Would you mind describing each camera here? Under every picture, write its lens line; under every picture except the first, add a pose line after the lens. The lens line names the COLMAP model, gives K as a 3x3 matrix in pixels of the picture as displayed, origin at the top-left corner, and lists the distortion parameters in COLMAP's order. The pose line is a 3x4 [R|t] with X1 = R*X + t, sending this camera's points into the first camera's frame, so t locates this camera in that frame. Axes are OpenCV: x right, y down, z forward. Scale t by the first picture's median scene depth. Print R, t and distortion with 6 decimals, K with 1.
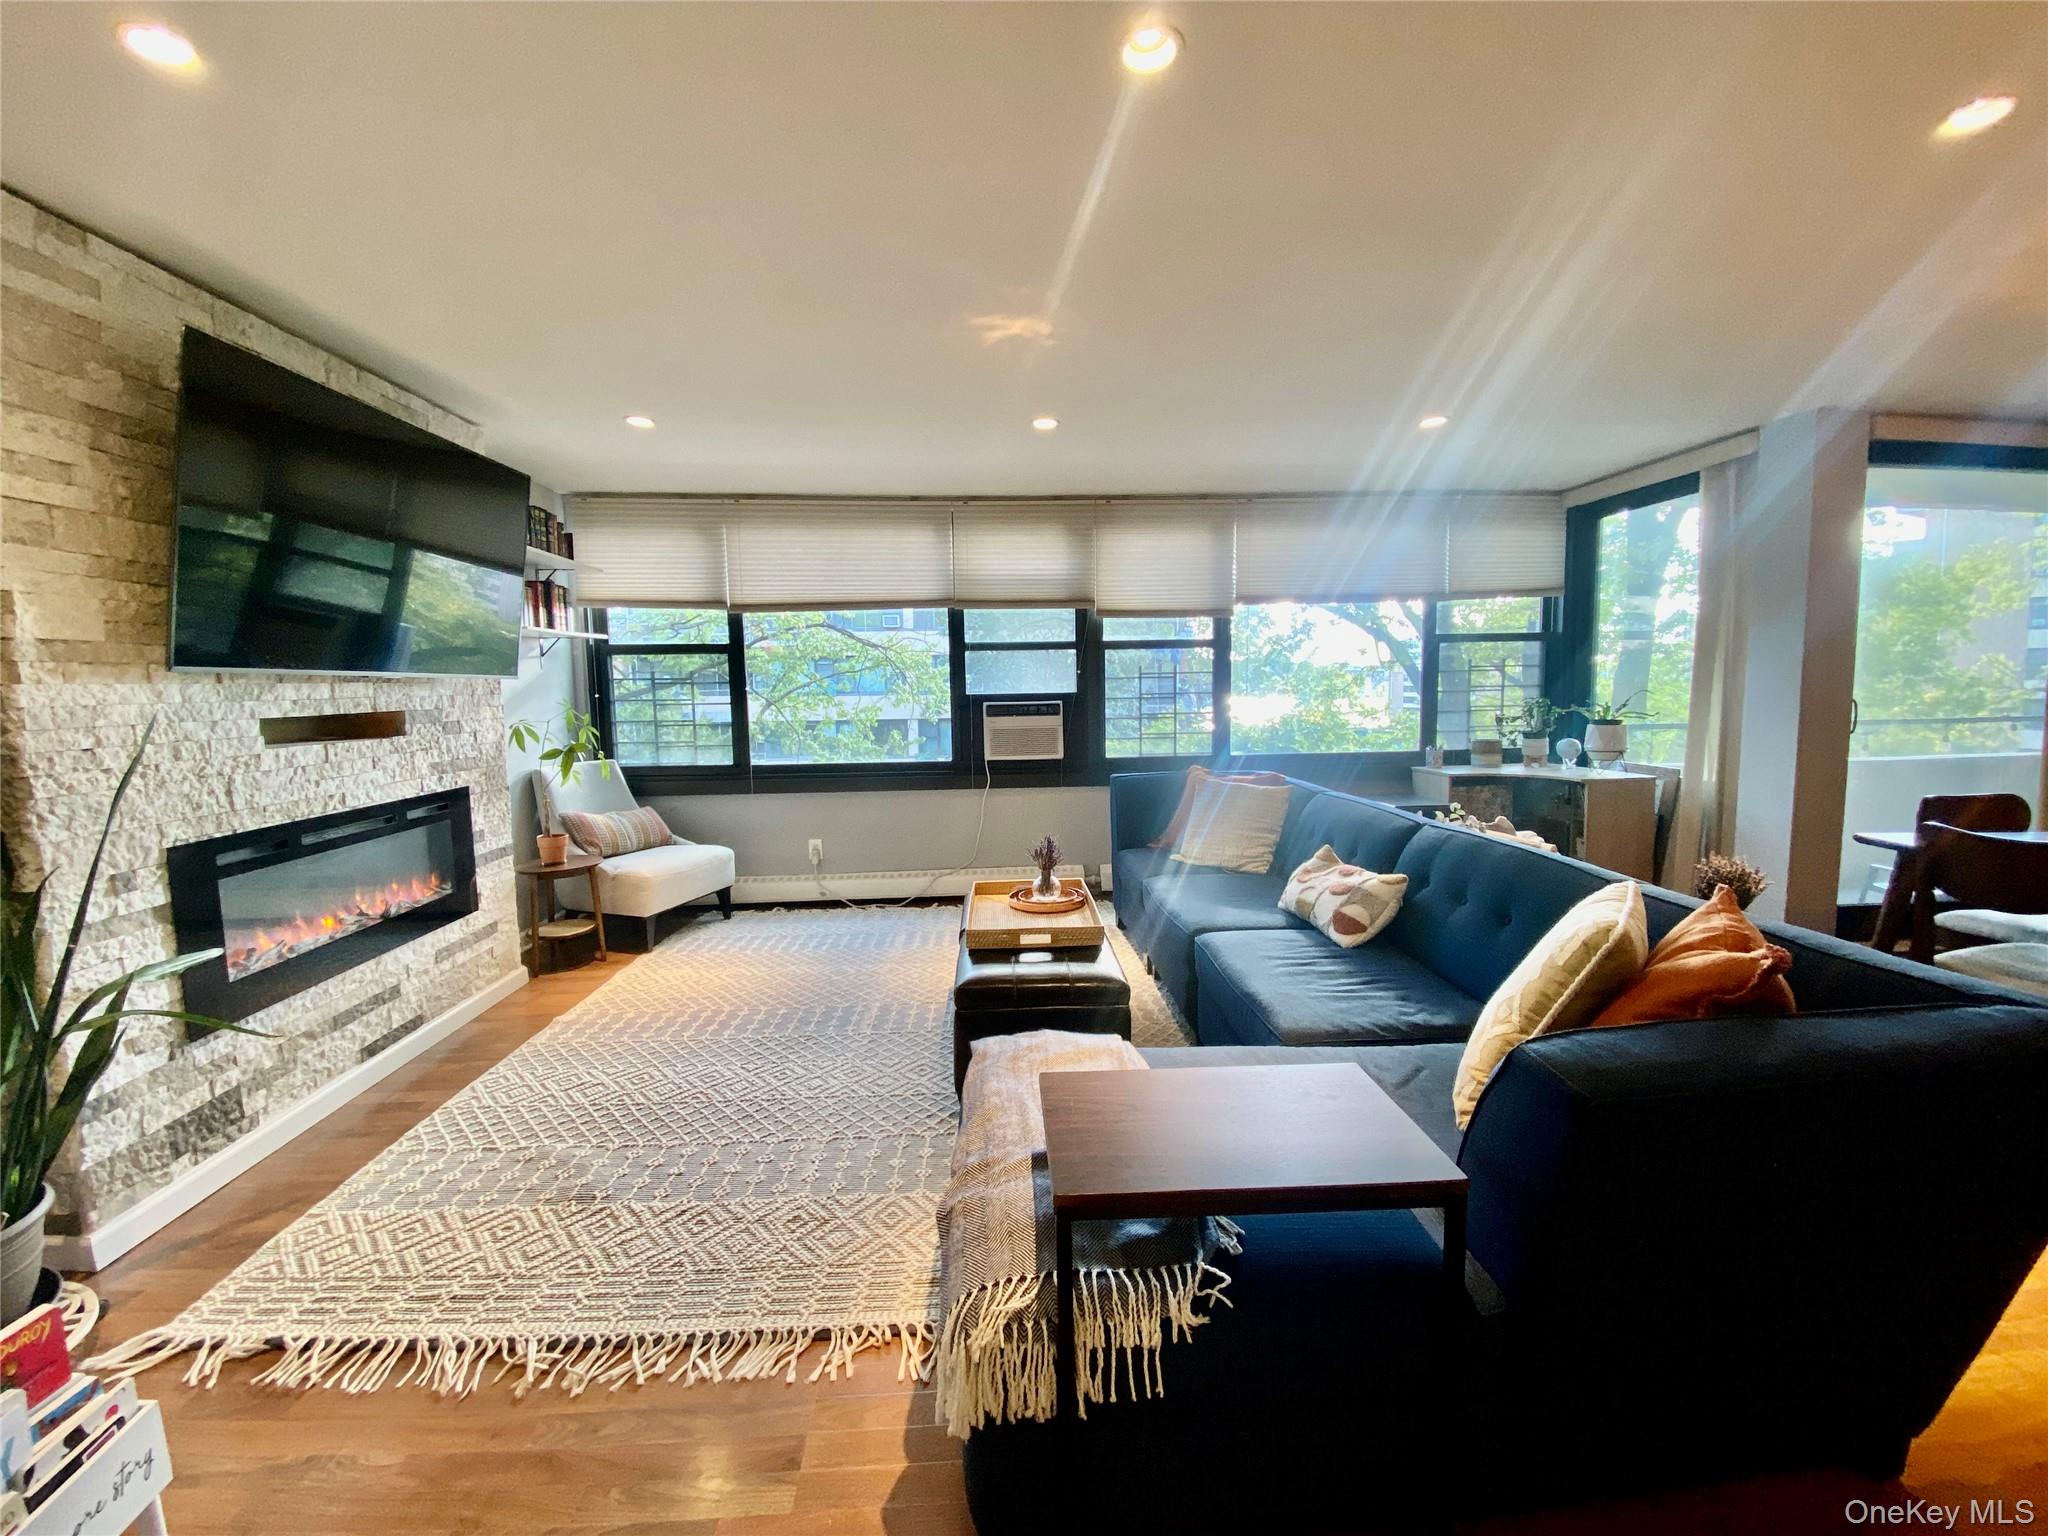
lens RADIAL K [[821.1, 0, 1029.6], [0, 821.1, 757.2], [0, 0, 1]] dist [0.051999, -0.041685]
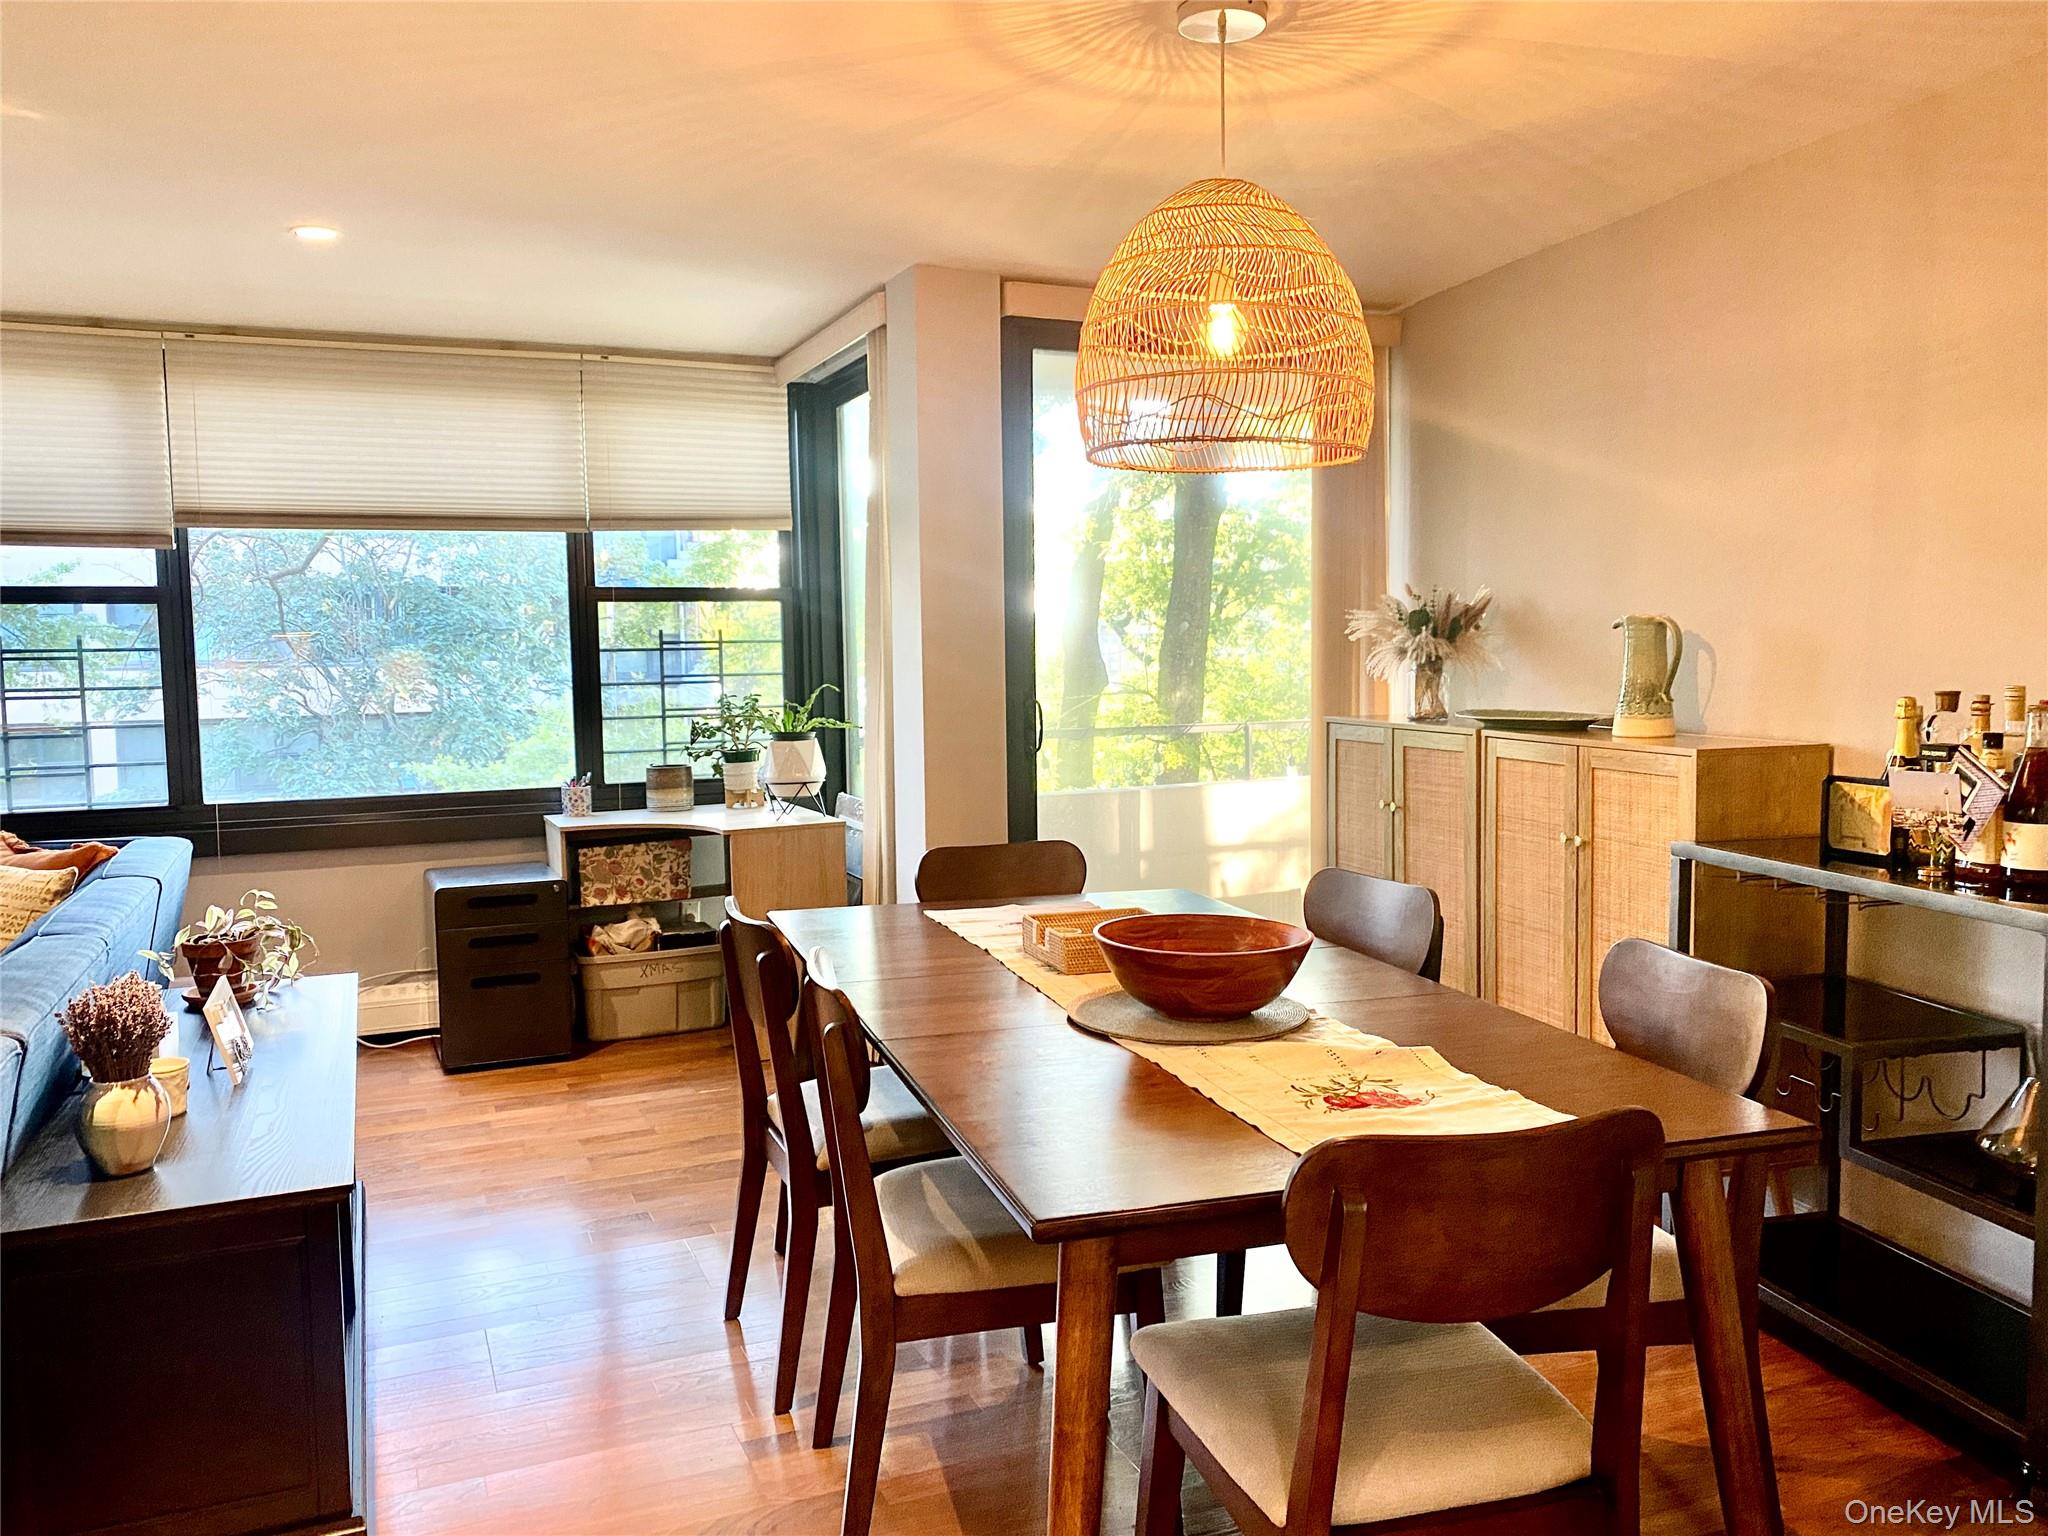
lens RADIAL K [[1567.3, 0, 1024.0], [0, 1567.3, 768.0], [0, 0, 1]] dist [0.005215, 0.002477]
pose [[0.948242, -0.020129, 0.316911, 0.807787], [0.024129, 0.999671, -0.008702, -0.006154], [-0.316631, 0.015898, 0.948415, -0.268362]]
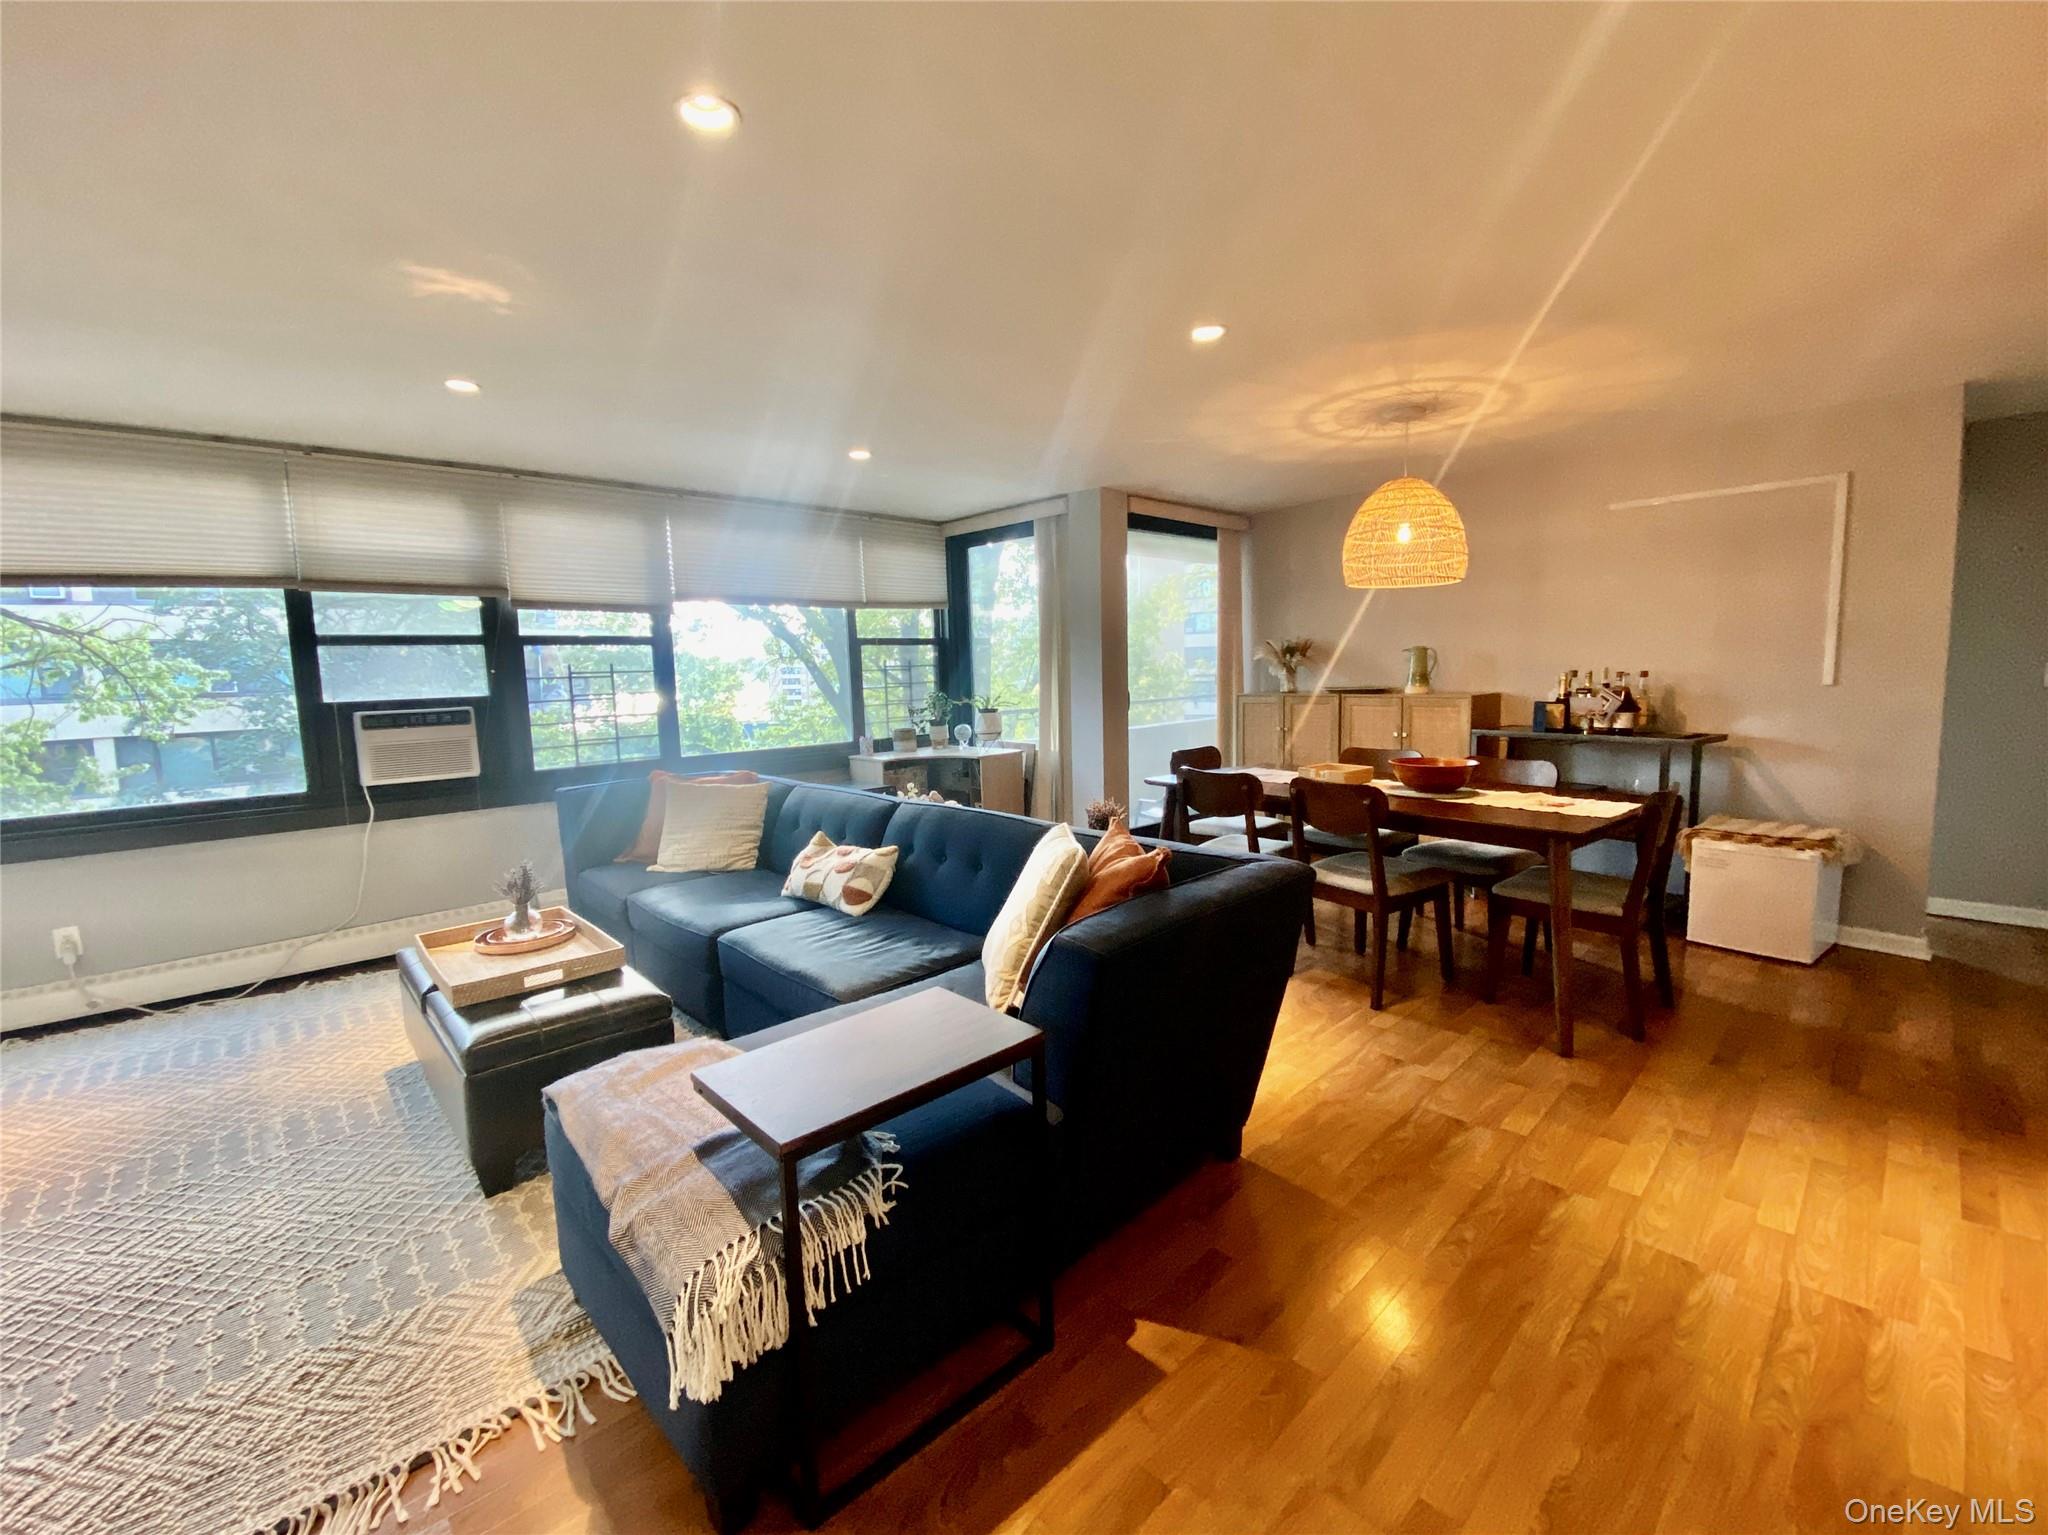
lens RADIAL K [[845.1, 0, 1023.0], [0, 845.1, 760.0], [0, 0, 1]] dist [0.039926, -0.026832]
pose [[0.766897, -0.074153, 0.637471, -0.160390], [0.069584, 0.997054, 0.032270, -0.006842], [-0.637986, 0.019610, 0.769798, -0.049060]]
